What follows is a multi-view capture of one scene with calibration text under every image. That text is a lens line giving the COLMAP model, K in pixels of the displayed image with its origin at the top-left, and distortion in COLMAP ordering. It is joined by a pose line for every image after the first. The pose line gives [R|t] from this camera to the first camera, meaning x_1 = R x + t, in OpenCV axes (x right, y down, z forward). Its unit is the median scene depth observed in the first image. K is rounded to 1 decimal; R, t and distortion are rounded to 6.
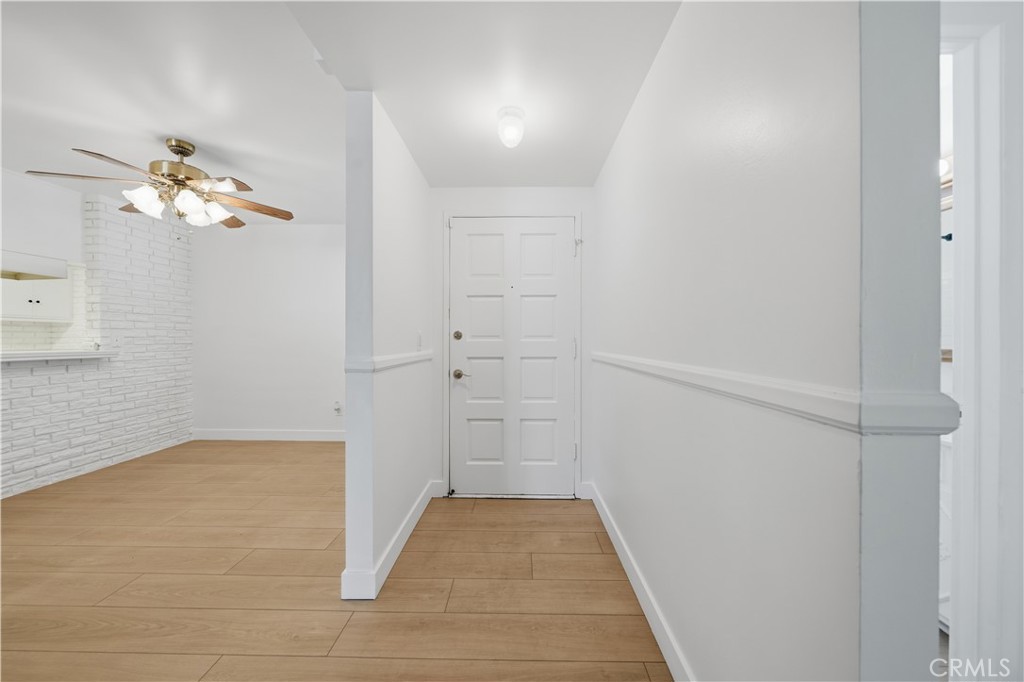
lens RADIAL K [[381.7, 0, 513.5], [0, 381.7, 339.3], [0, 0, 1]] dist [-0.003700, 0.000007]
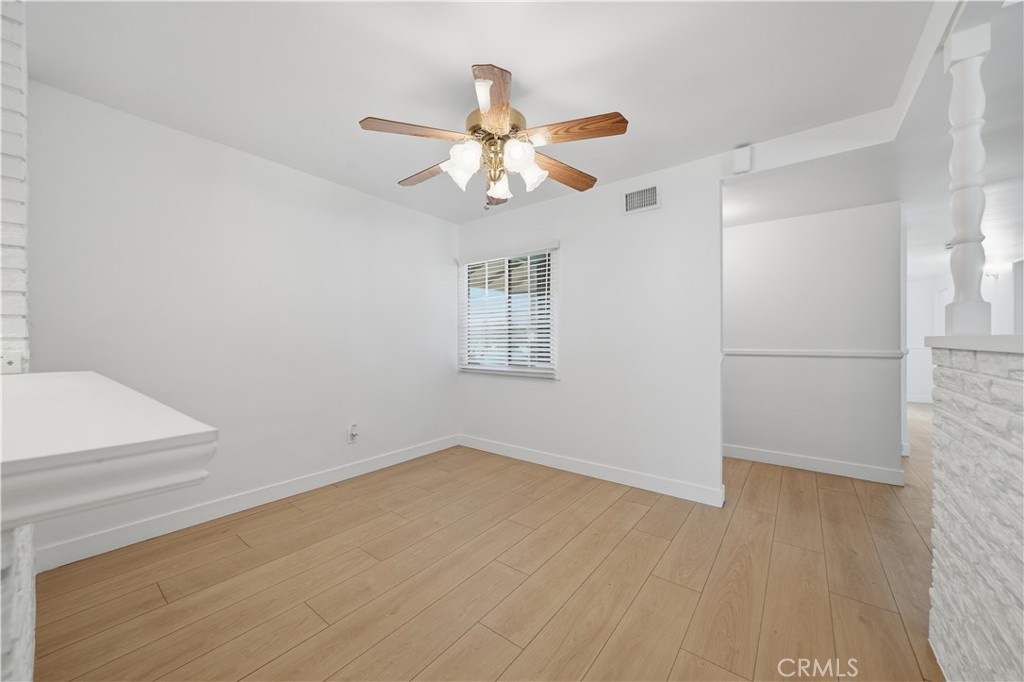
lens RADIAL K [[381.7, 0, 509.8], [0, 381.7, 340.7], [0, 0, 1]] dist [-0.003700, 0.000007]
pose [[0.593406, -0.005272, 0.804886, -1.133927], [0.003389, 0.999986, 0.004051, -0.003549], [-0.804896, 0.000324, 0.593416, 0.397765]]
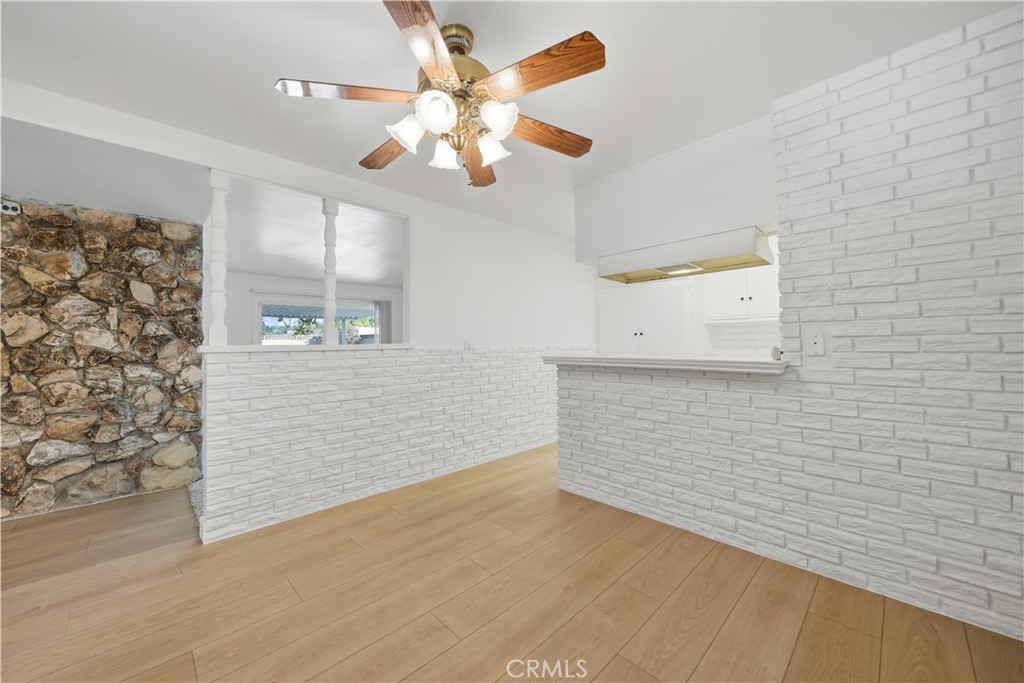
lens RADIAL K [[381.7, 0, 512.3], [0, 381.7, 342.0], [0, 0, 1]] dist [-0.003700, 0.000007]
pose [[-0.692944, -0.012368, -0.720885, -0.378684], [-0.002050, 0.999883, -0.015184, 0.010870], [0.720988, -0.009044, -0.692888, 1.132603]]
